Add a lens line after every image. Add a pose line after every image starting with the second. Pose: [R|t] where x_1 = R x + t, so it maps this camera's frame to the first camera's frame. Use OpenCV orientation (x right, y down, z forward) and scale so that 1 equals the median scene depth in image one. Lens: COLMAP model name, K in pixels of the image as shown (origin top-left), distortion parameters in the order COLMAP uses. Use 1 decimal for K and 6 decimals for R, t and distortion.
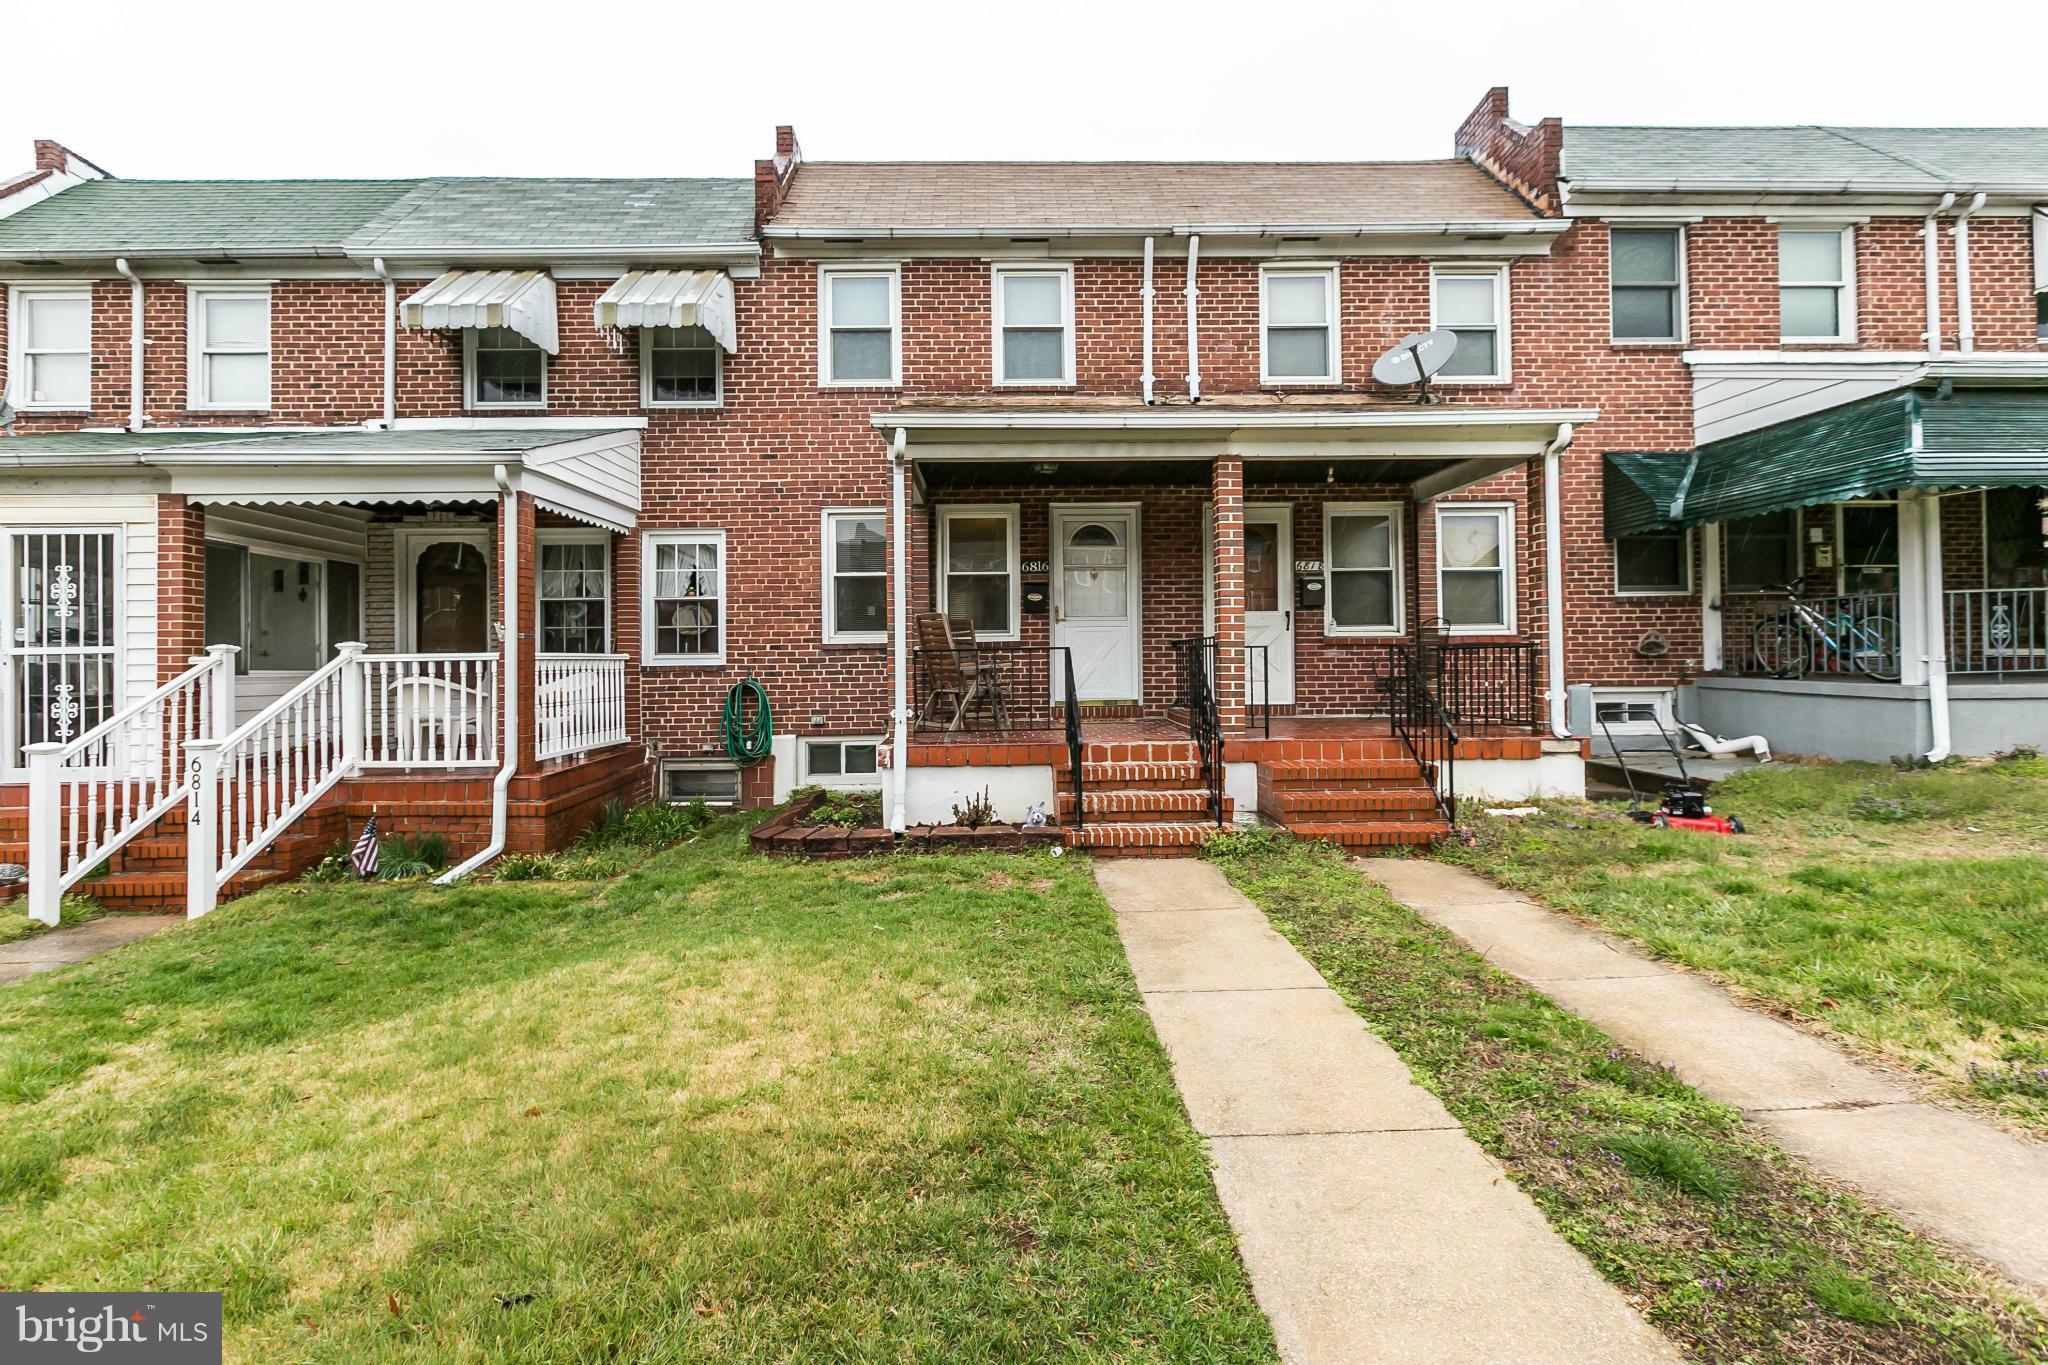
lens RADIAL K [[933.8, 0, 1024.2], [0, 933.8, 628.6], [0, 0, 1]] dist [0.003491, 0.000282]
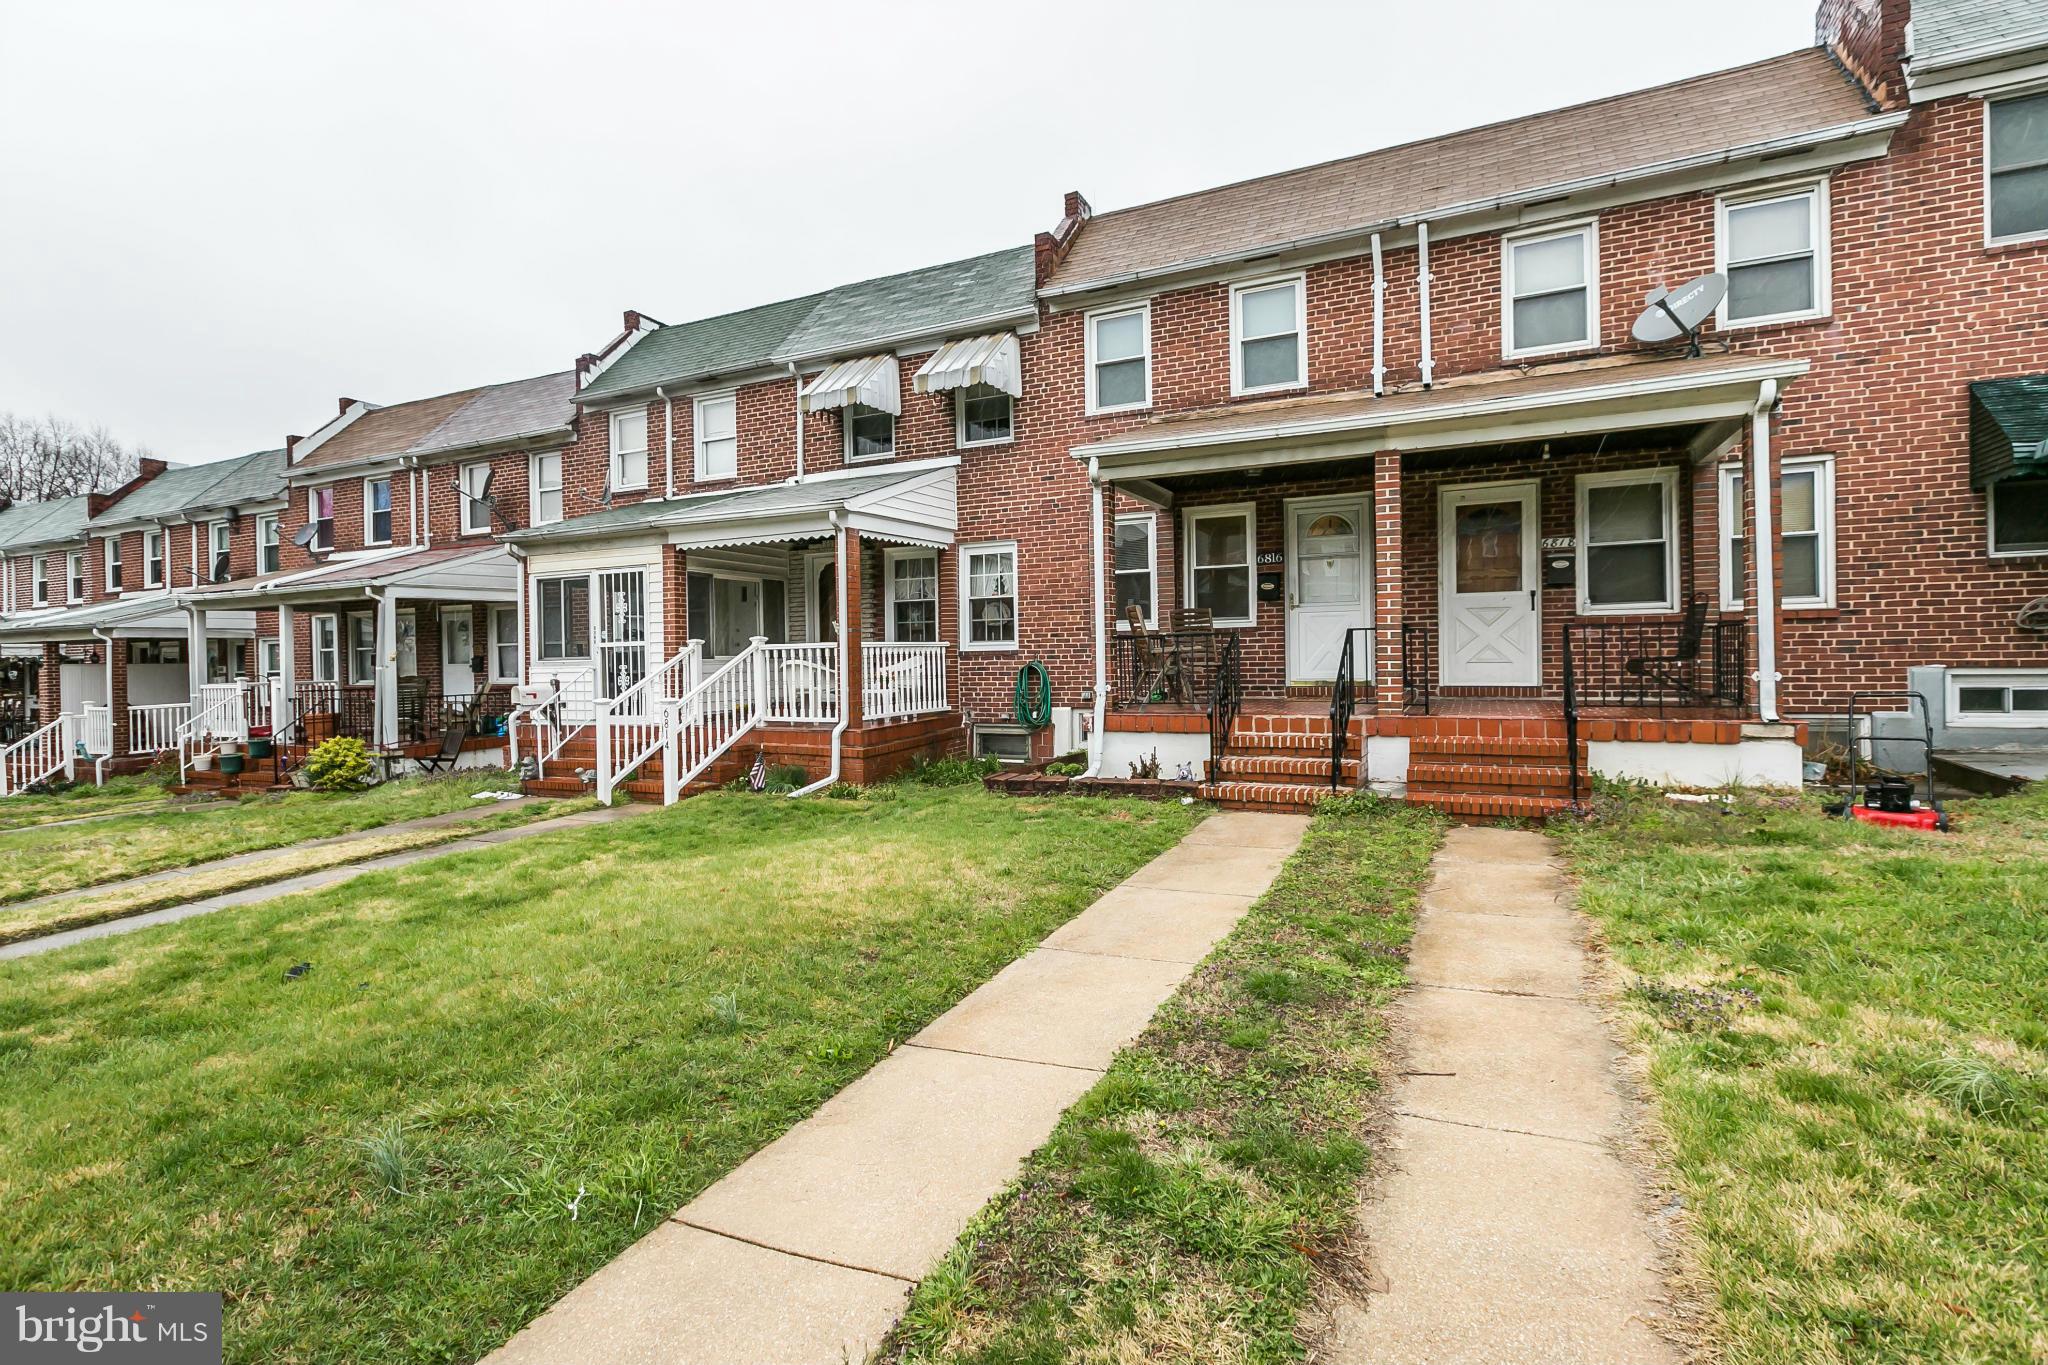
lens RADIAL K [[933.8, 0, 1024.2], [0, 933.8, 628.6], [0, 0, 1]] dist [0.003491, 0.000282]
pose [[0.896729, -0.017874, -0.442218, 0.236073], [0.024895, 0.999639, 0.010076, -0.001925], [0.441878, -0.020044, 0.896851, -0.109289]]
